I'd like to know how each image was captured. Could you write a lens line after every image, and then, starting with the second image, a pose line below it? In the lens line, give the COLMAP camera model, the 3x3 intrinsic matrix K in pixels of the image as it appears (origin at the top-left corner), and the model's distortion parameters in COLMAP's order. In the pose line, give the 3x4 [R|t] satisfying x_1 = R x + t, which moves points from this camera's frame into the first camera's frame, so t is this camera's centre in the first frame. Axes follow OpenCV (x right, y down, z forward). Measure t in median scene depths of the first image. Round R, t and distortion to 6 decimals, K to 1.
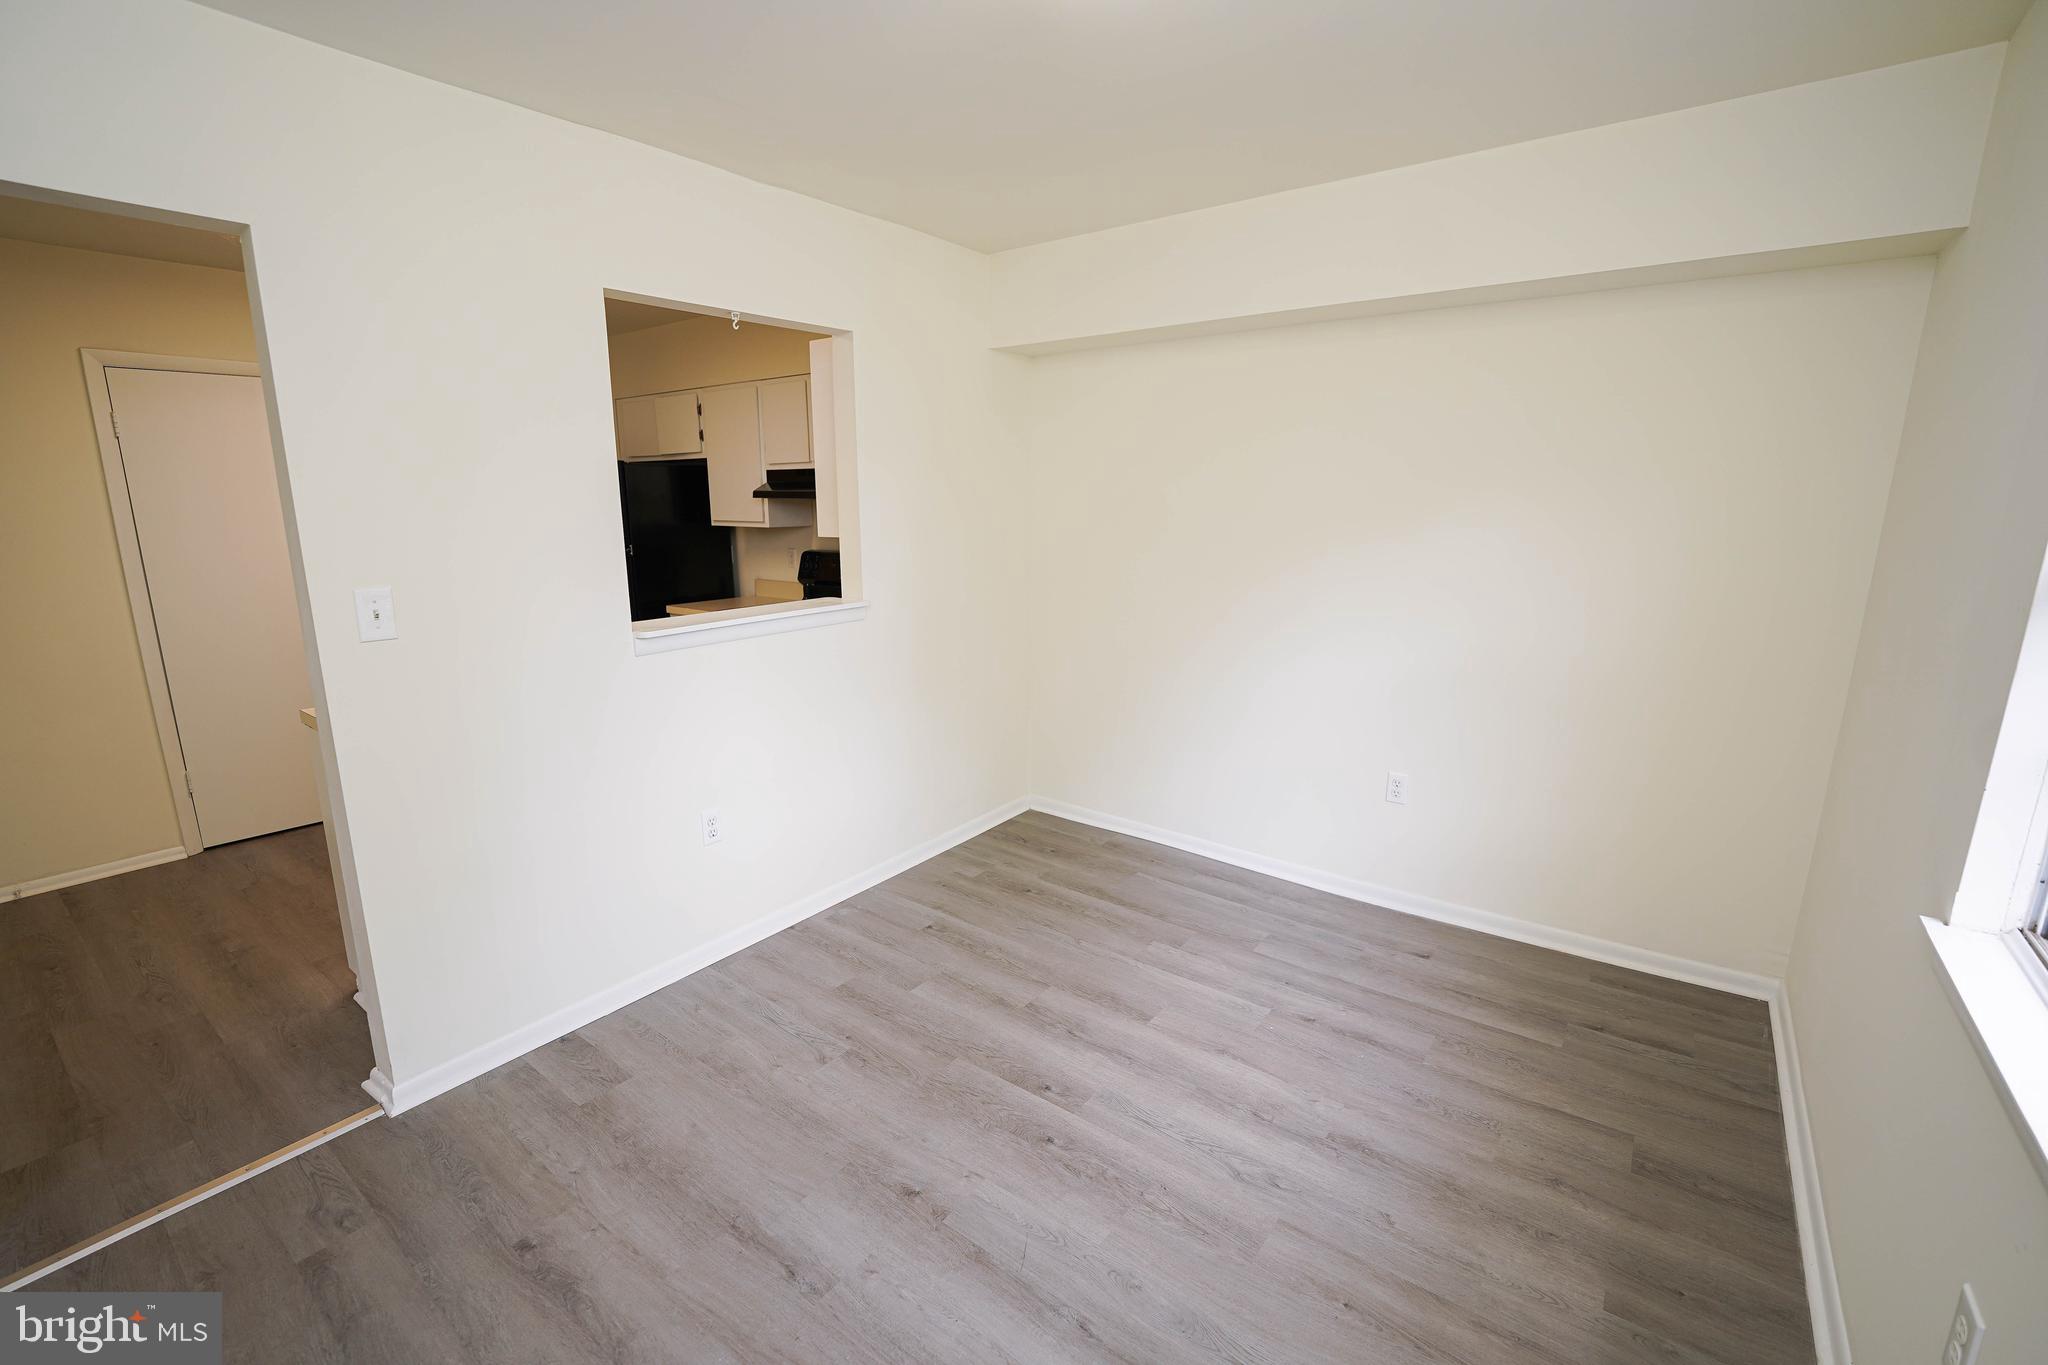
lens RADIAL K [[913.8, 0, 1032.9], [0, 913.8, 691.1], [0, 0, 1]] dist [-0.011043, -0.000203]
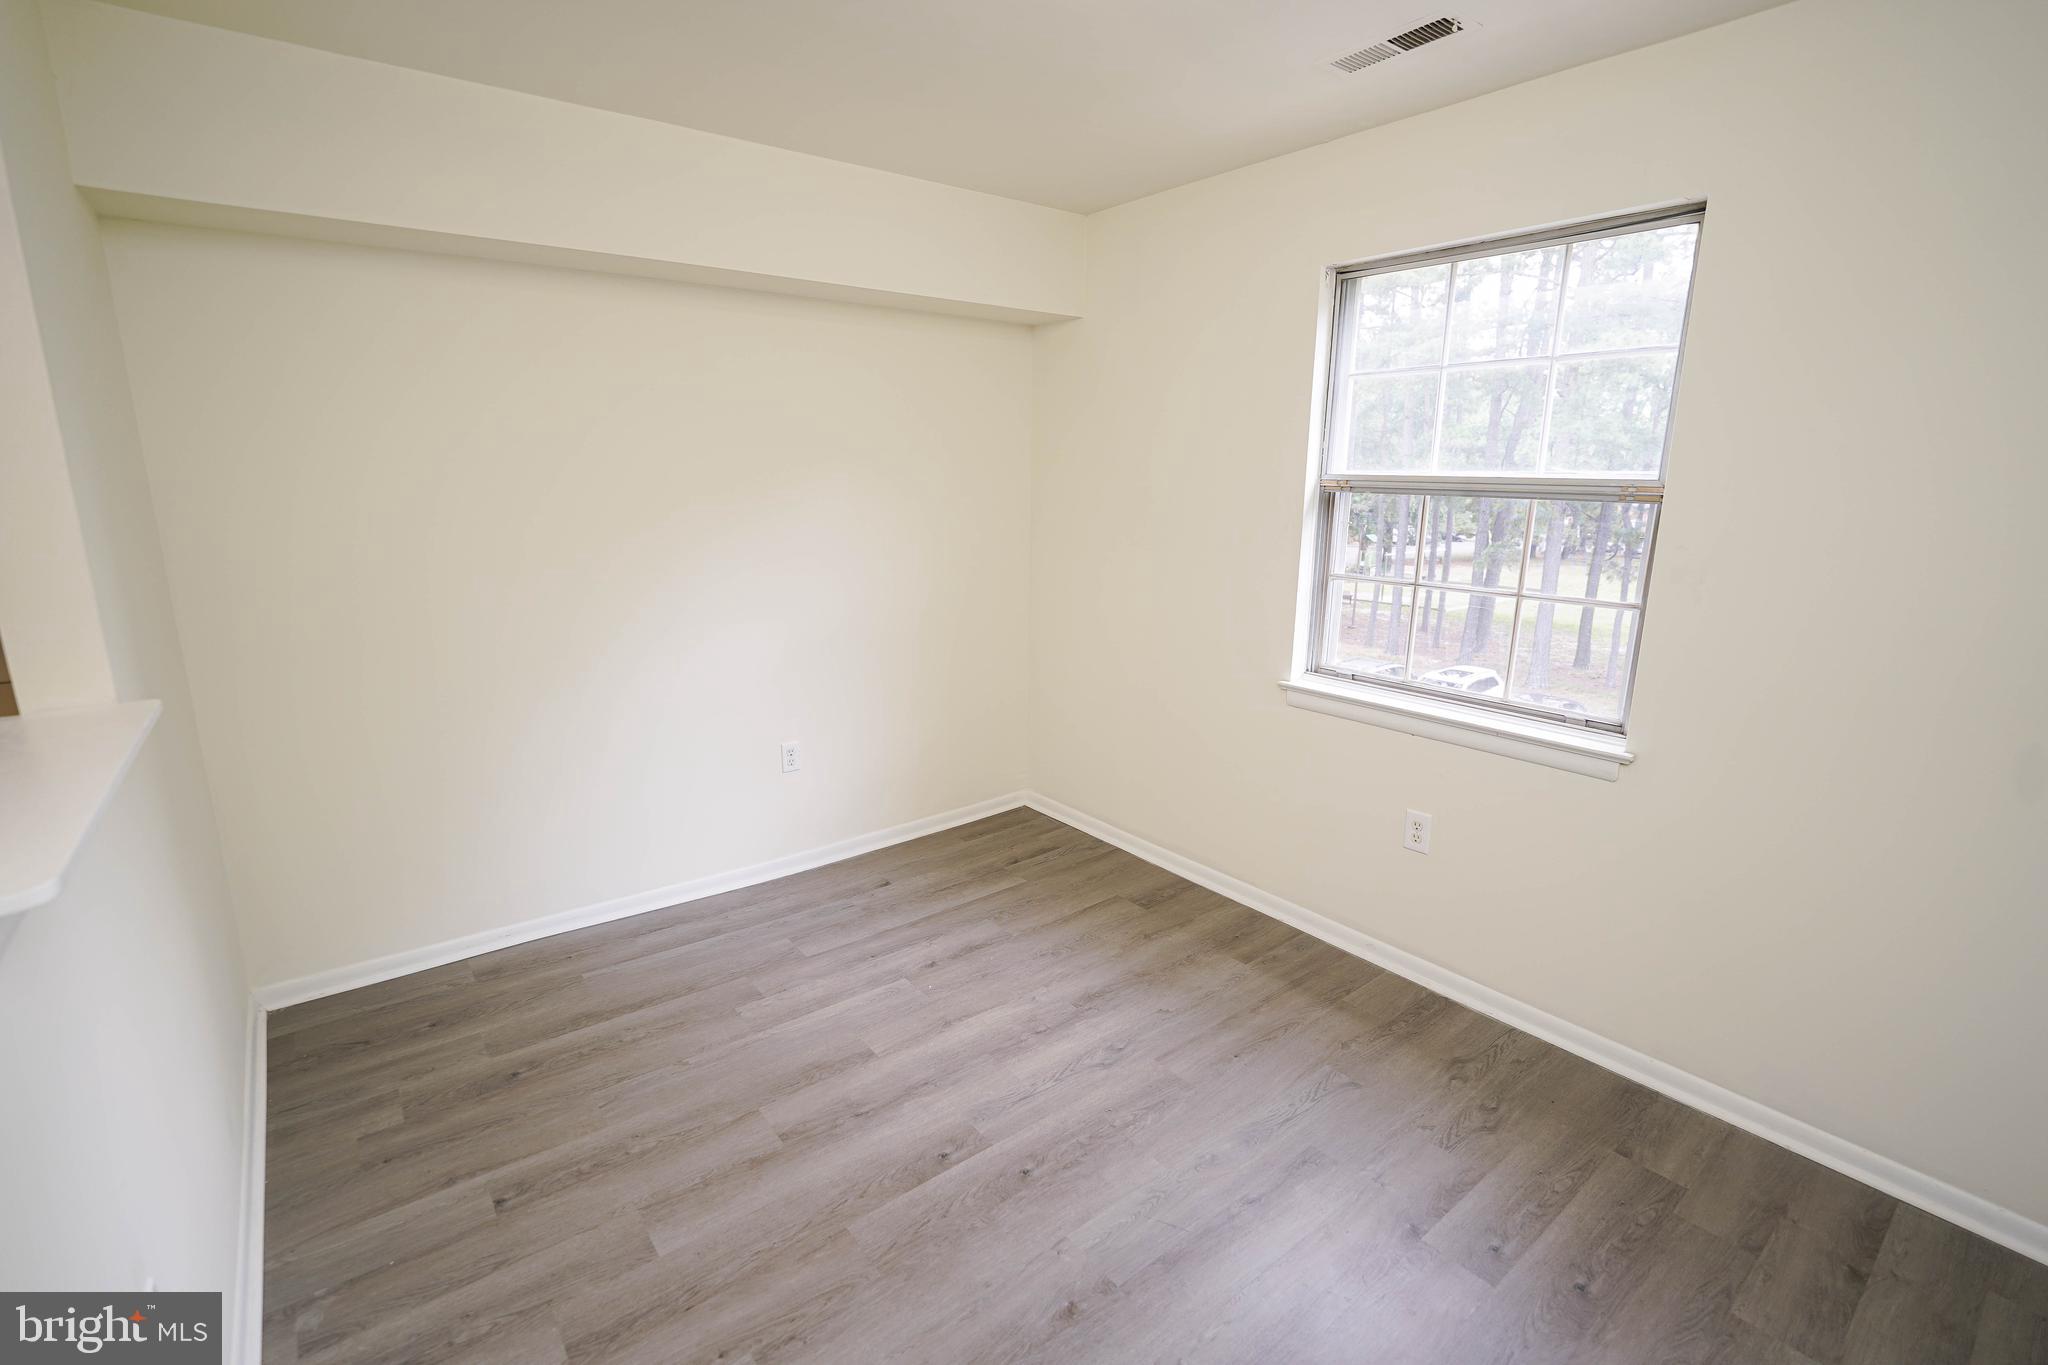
lens RADIAL K [[913.8, 0, 1033.5], [0, 913.8, 667.2], [0, 0, 1]] dist [-0.011043, -0.000203]
pose [[0.237448, -0.197460, 0.951119, -0.653136], [0.200485, 0.968004, 0.150914, -0.121850], [-0.950486, 0.154850, 0.269439, 0.572105]]
